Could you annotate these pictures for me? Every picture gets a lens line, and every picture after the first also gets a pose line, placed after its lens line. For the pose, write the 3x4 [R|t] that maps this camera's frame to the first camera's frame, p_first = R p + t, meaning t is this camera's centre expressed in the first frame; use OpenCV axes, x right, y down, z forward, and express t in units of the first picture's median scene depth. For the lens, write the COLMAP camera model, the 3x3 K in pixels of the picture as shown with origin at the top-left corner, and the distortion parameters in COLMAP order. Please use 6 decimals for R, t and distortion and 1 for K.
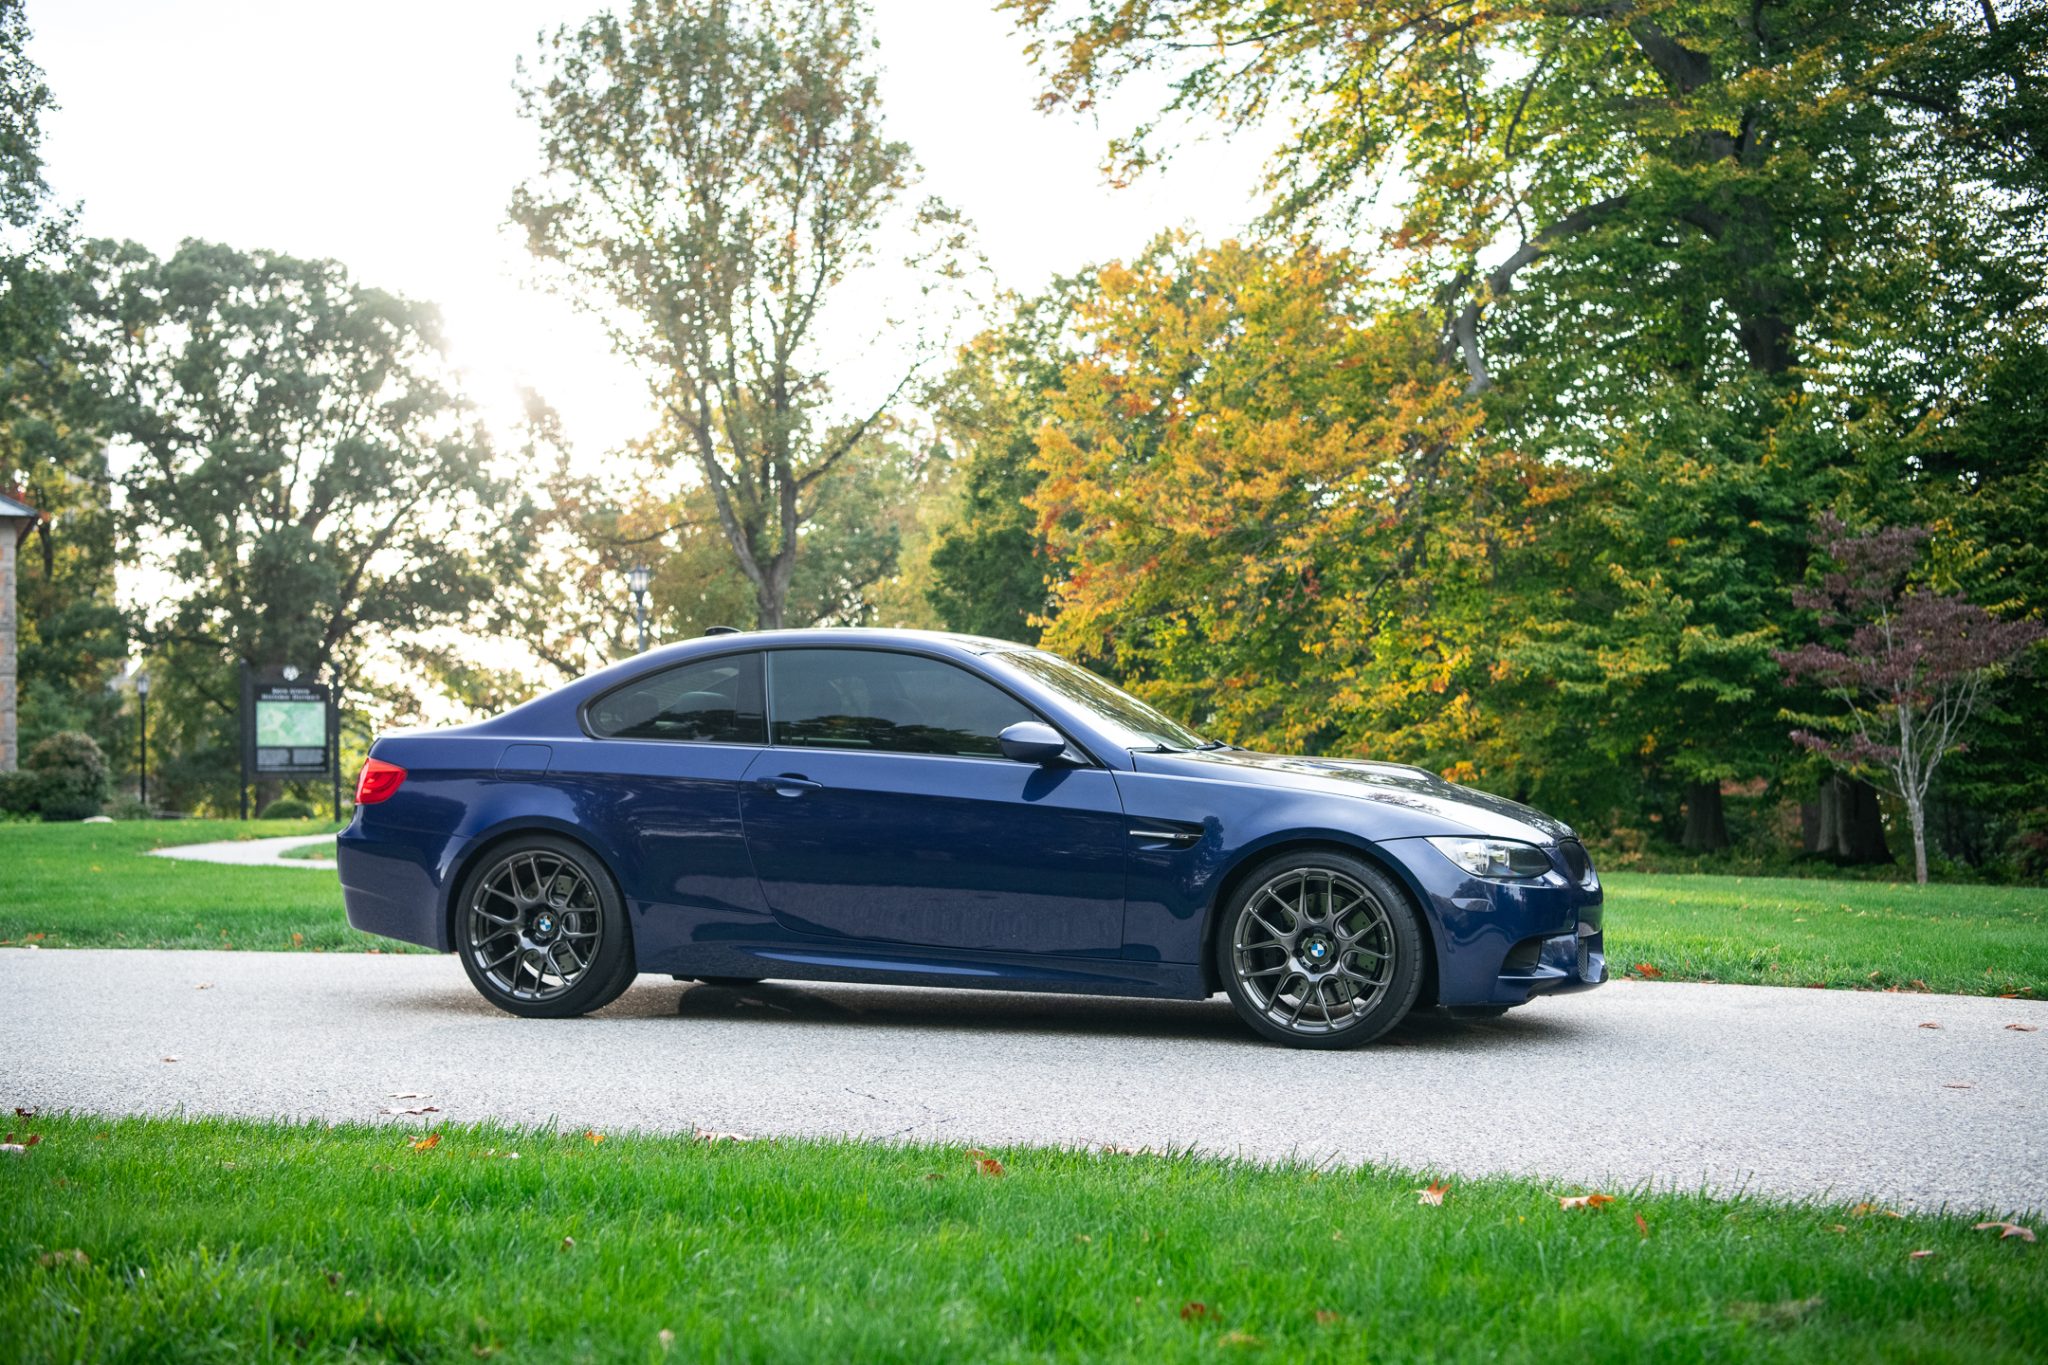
lens RADIAL K [[2984.6, 0, 1024.0], [0, 2984.6, 682.5], [0, 0, 1]] dist [0.152340, 0.326760]
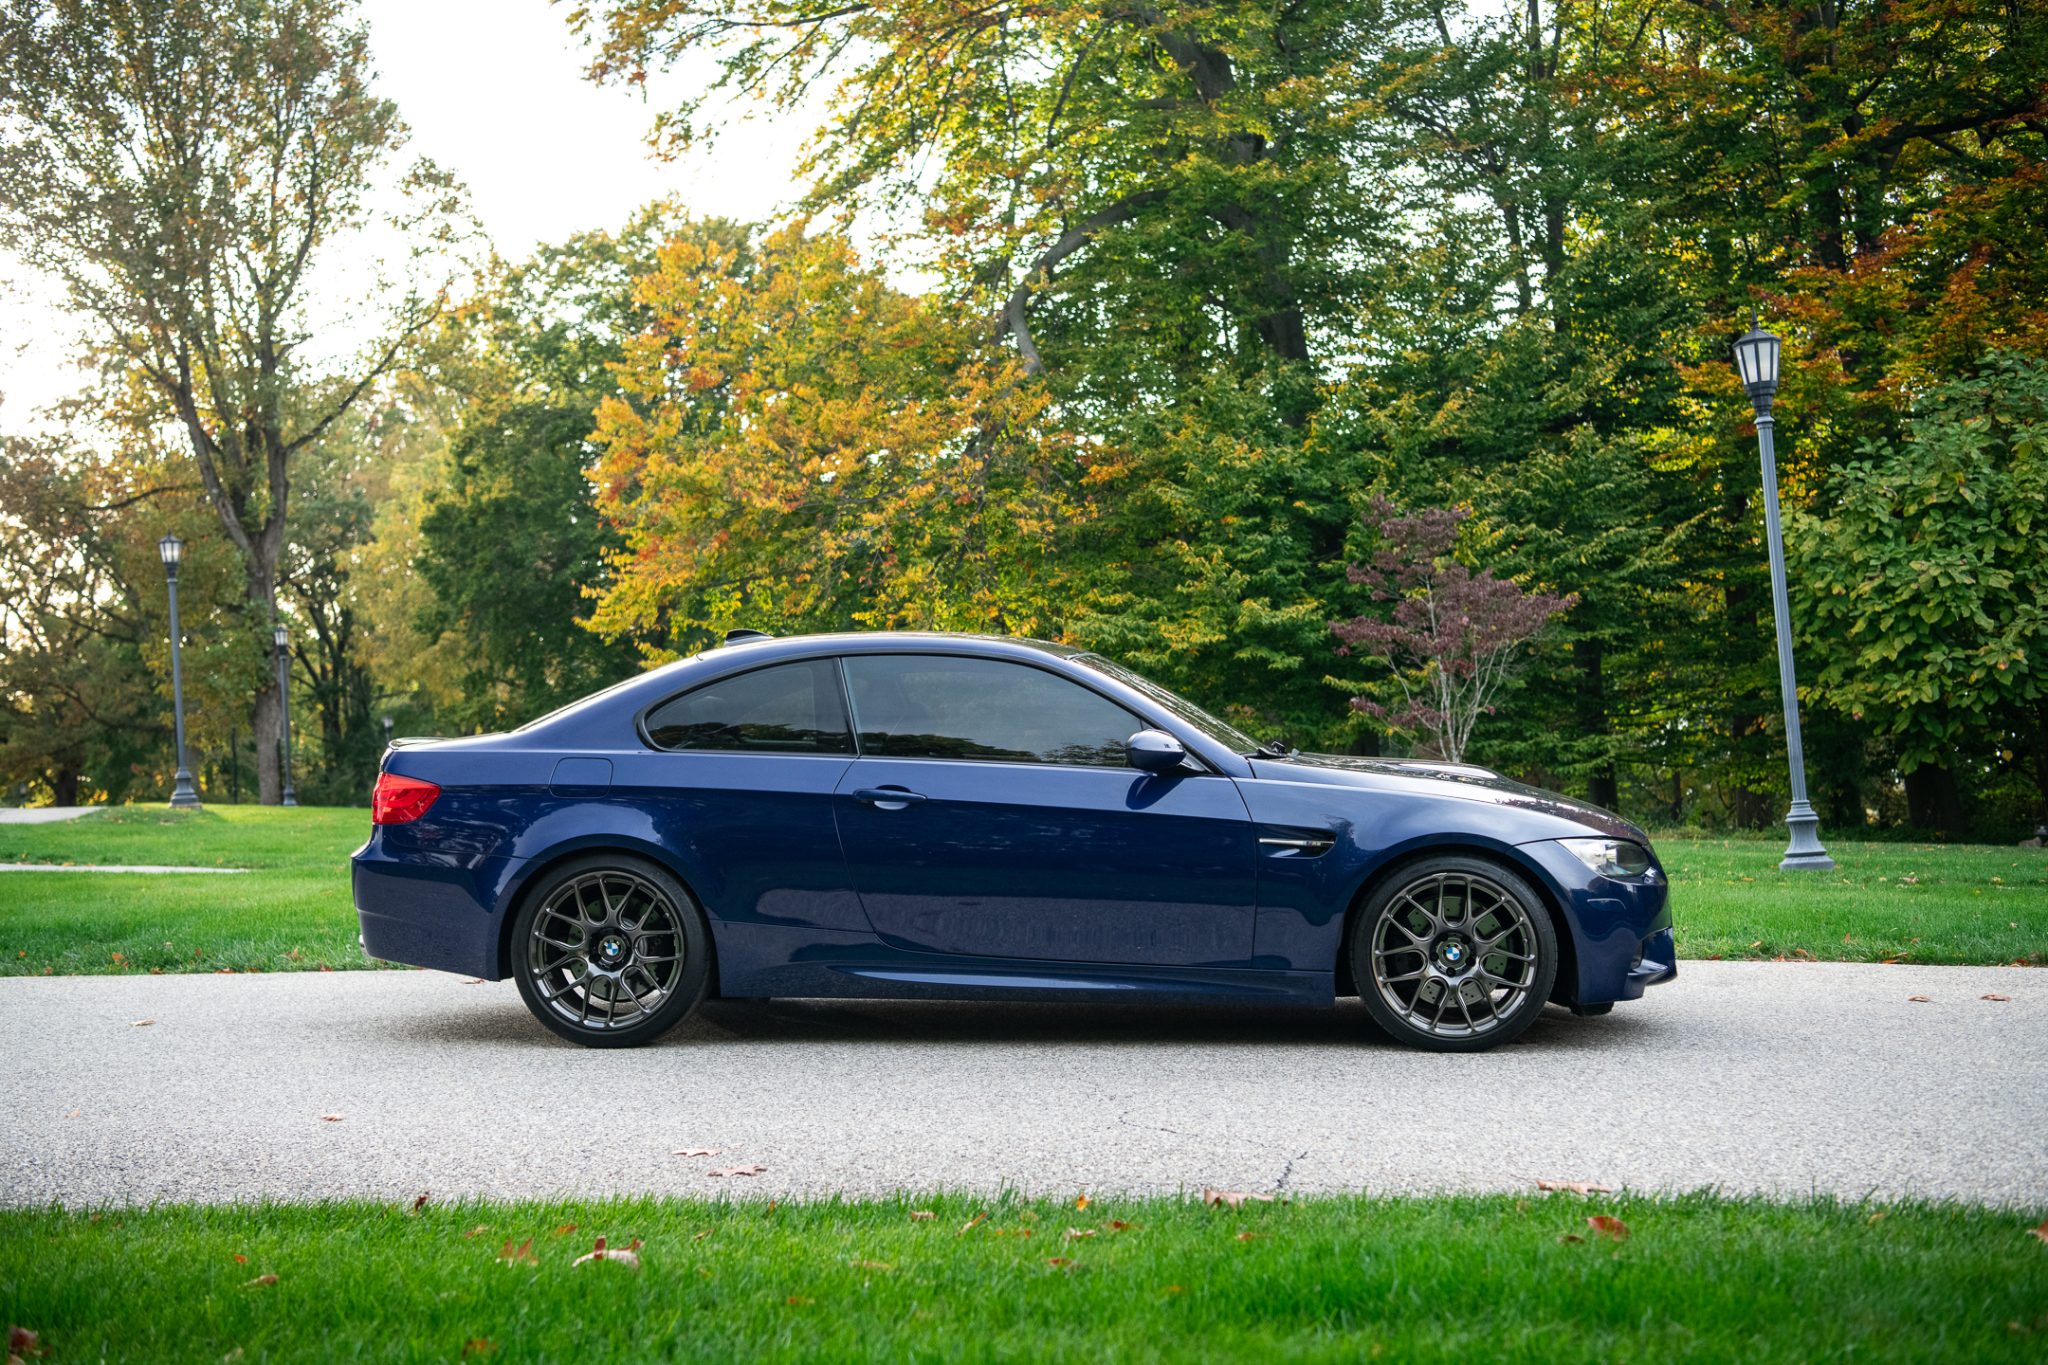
lens RADIAL K [[2843.8, 0, 1024.0], [0, 2843.8, 682.5], [0, 0, 1]] dist [0.160976, 0.093286]
pose [[0.967394, -0.010862, 0.253045, -0.109695], [0.006497, 0.999815, 0.018079, -0.007794], [-0.253195, -0.015845, 0.967286, 0.041369]]
